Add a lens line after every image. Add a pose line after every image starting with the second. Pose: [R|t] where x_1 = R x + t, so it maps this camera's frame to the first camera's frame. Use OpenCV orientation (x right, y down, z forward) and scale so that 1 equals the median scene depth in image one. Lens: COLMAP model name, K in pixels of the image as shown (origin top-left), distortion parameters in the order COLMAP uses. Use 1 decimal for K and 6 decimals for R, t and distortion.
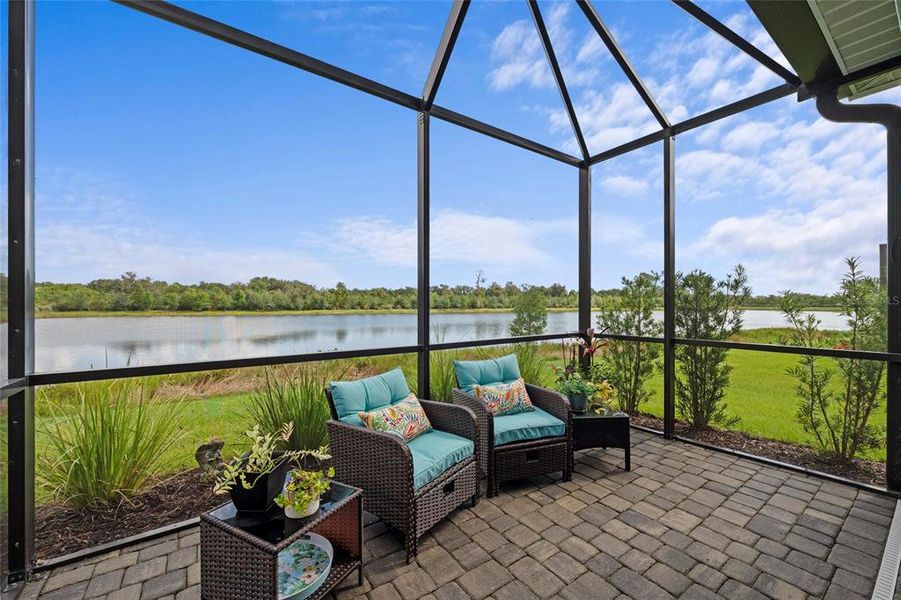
lens RADIAL K [[354.2, 0, 452.4], [0, 354.2, 305.3], [0, 0, 1]] dist [-0.000849, -0.000211]
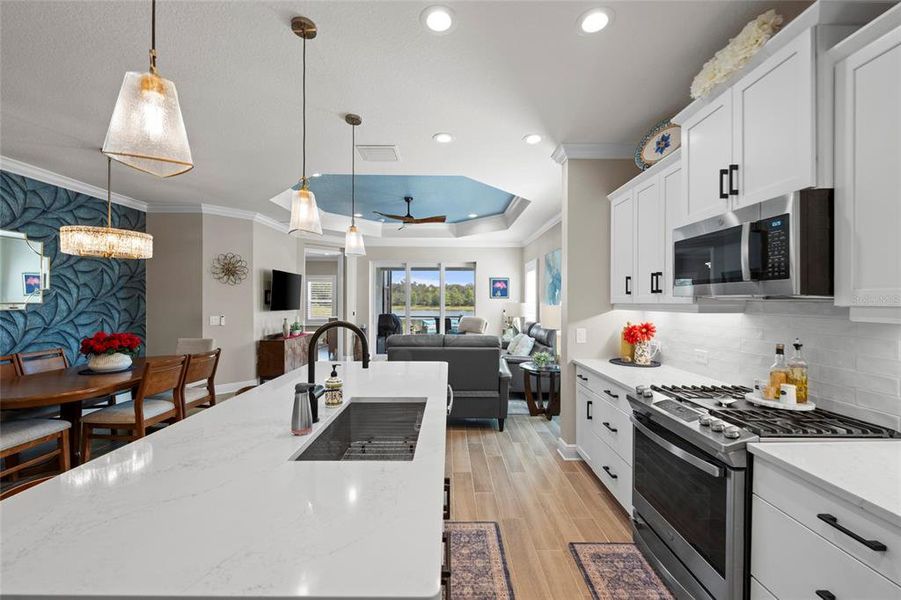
lens RADIAL K [[354.2, 0, 454.2], [0, 354.2, 300.3], [0, 0, 1]] dist [-0.000849, -0.000211]
pose [[0.824122, 0.003199, -0.566404, 0.070811], [-0.005548, 0.999982, -0.002425, -0.002599], [0.566386, 0.005141, 0.824124, -0.074875]]
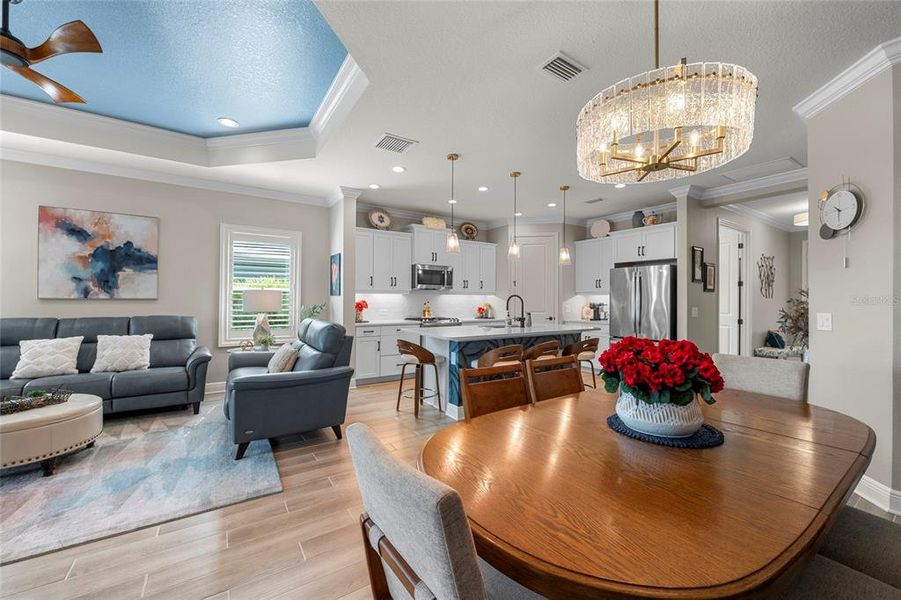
lens RADIAL K [[354.2, 0, 452.8], [0, 354.2, 298.6], [0, 0, 1]] dist [-0.000849, -0.000211]
pose [[0.027118, 0.005413, 0.999618, 0.016856], [-0.003245, 0.999981, -0.005327, -0.001075], [-0.999627, -0.003099, 0.027135, -0.059811]]
